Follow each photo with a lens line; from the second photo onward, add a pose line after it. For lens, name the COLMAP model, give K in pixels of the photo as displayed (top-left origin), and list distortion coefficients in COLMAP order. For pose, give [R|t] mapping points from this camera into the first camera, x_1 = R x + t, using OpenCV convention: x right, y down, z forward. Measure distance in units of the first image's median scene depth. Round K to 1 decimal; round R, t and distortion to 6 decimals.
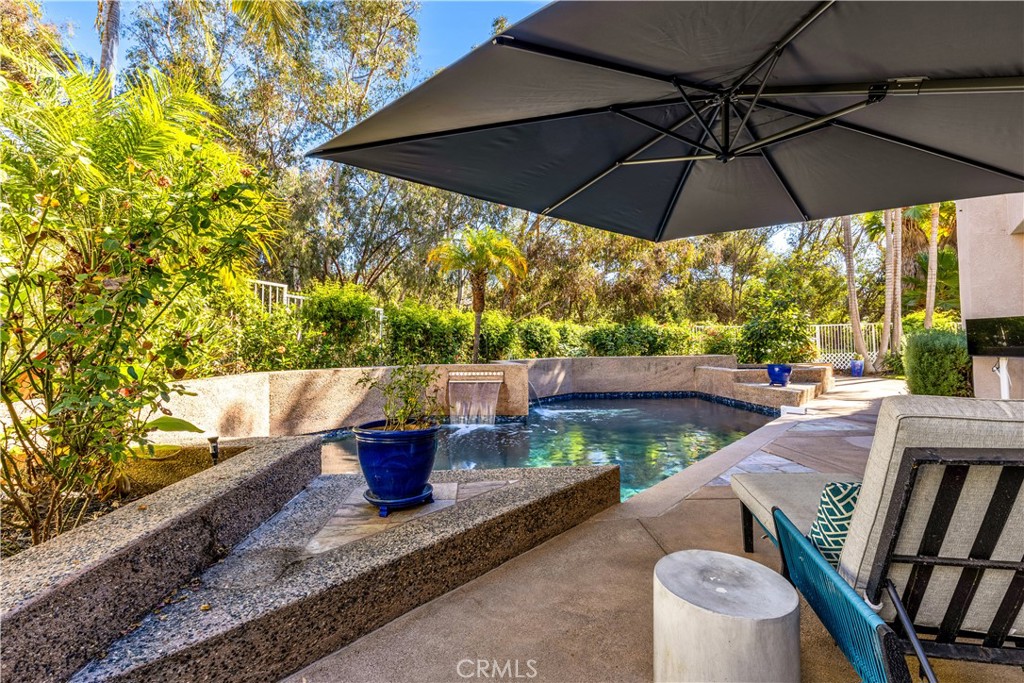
lens RADIAL K [[466.9, 0, 507.0], [0, 466.9, 321.9], [0, 0, 1]] dist [0.000397, 0.000049]
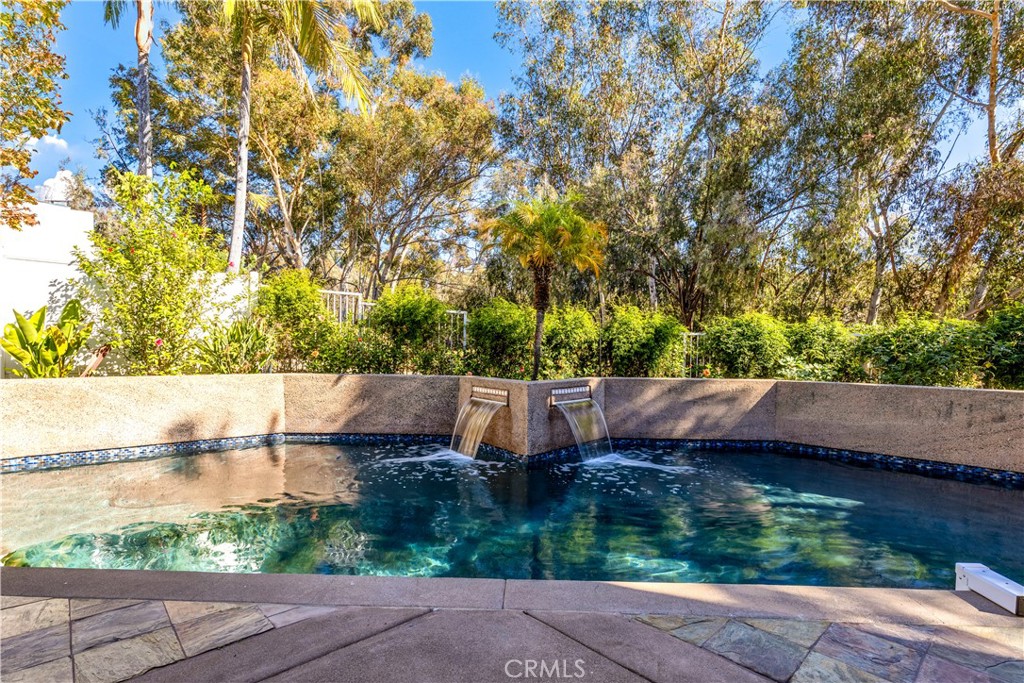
lens RADIAL K [[502.0, 0, 512.0], [0, 502.0, 341.5], [0, 0, 1]] dist [-0.000327, 0.000085]
pose [[0.637471, 0.002098, -0.770471, 0.404073], [0.019063, 0.999647, 0.018494, 0.009419], [0.770238, -0.026476, 0.637206, 0.337529]]
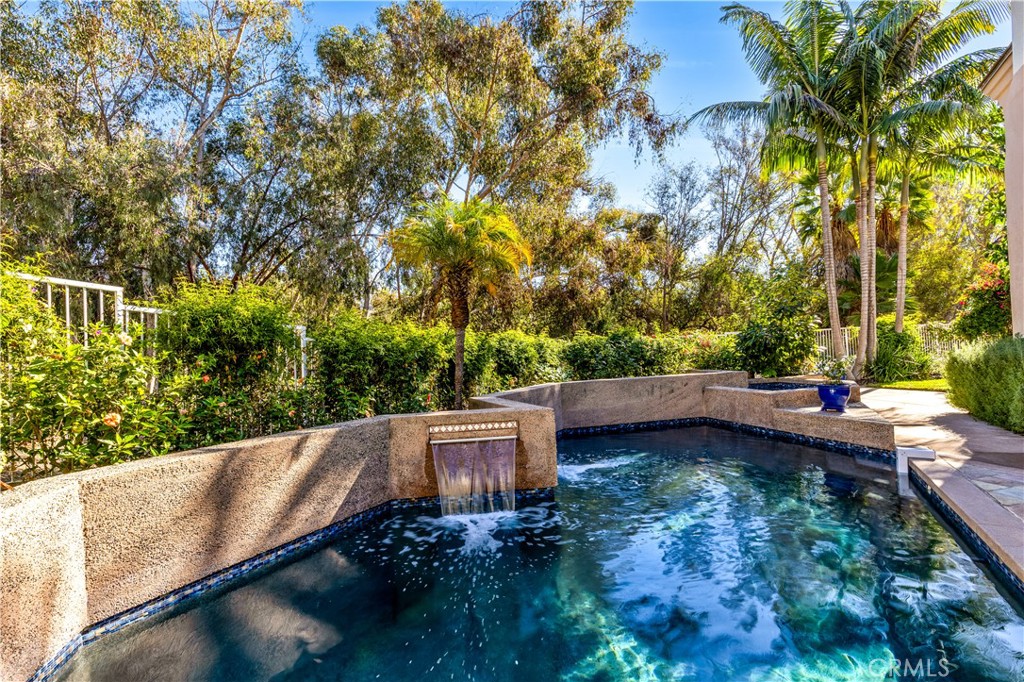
lens RADIAL K [[486.7, 0, 512.0], [0, 486.7, 341.0], [0, 0, 1]] dist [0.003421, -0.004877]
pose [[0.976561, -0.028108, 0.213397, -0.103077], [0.023264, 0.999412, 0.025176, -0.013983], [-0.213980, -0.019621, 0.976641, 0.235659]]
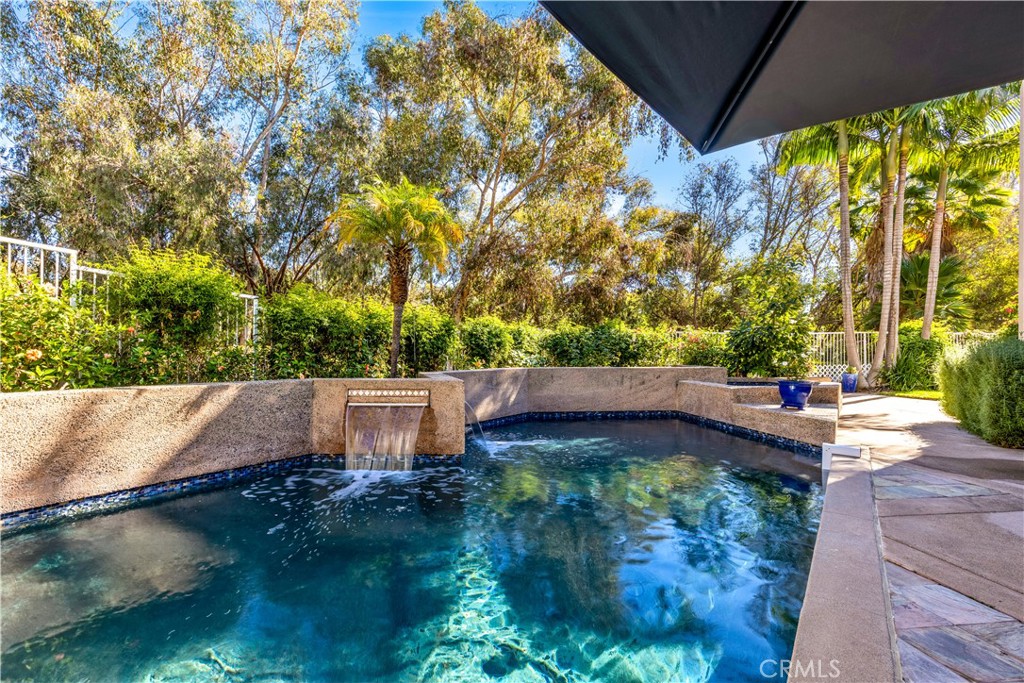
lens RADIAL K [[468.1, 0, 497.4], [0, 468.1, 345.9], [0, 0, 1]] dist [0.000854, -0.000132]
pose [[0.996906, 0.014773, 0.077197, 0.025872], [-0.017859, 0.999062, 0.039438, 0.008454], [-0.076542, -0.040694, 0.996236, 0.210763]]
